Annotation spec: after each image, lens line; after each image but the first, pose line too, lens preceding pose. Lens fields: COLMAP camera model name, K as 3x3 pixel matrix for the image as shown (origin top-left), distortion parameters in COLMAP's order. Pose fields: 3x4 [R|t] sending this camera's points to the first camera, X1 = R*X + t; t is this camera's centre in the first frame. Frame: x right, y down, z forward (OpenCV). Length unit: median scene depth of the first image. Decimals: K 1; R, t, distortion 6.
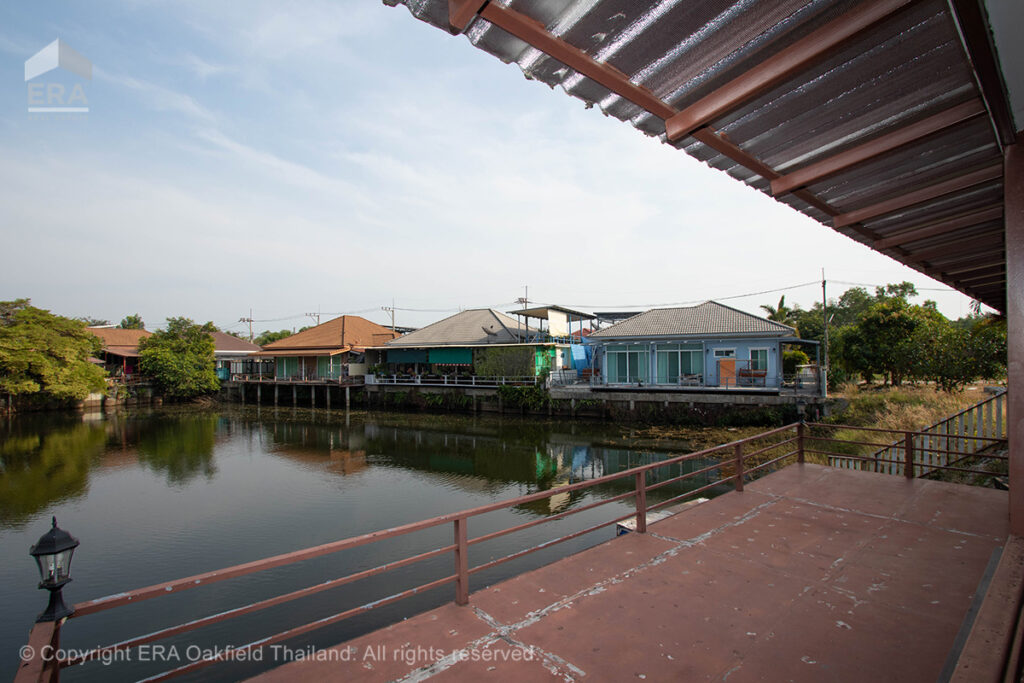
lens RADIAL K [[474.1, 0, 510.7], [0, 474.1, 369.5], [0, 0, 1]] dist [-0.017291, 0.000132]
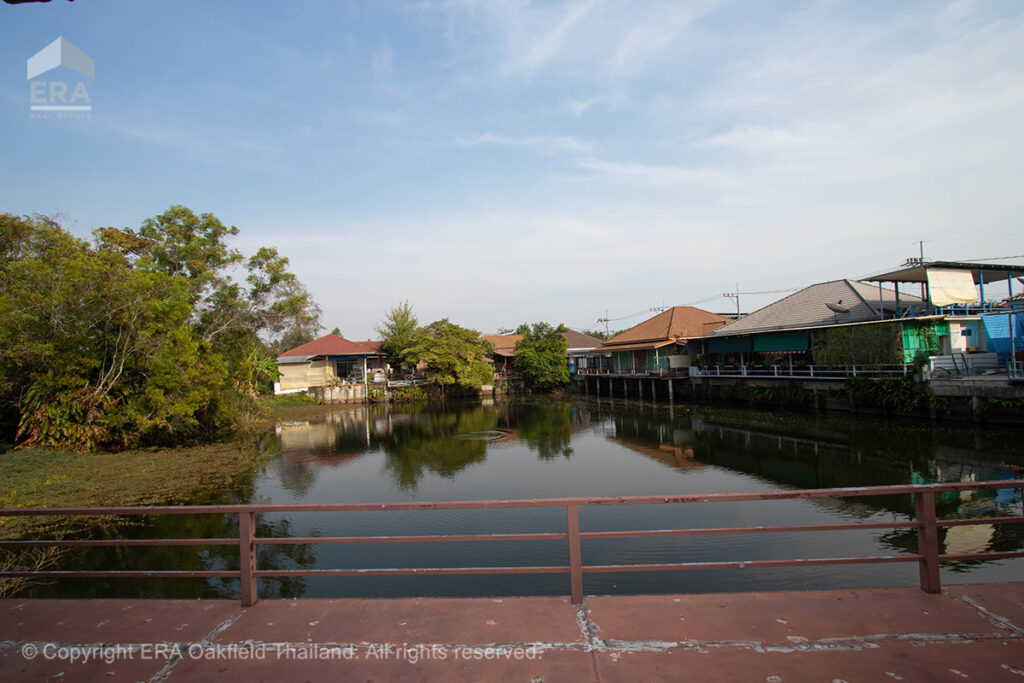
lens RADIAL K [[474.1, 0, 510.7], [0, 474.1, 369.5], [0, 0, 1]] dist [-0.017291, 0.000132]
pose [[0.730769, -0.015713, -0.682444, 0.086746], [0.025459, 0.999667, 0.004244, 0.003897], [0.682150, -0.020476, 0.730926, 0.065223]]
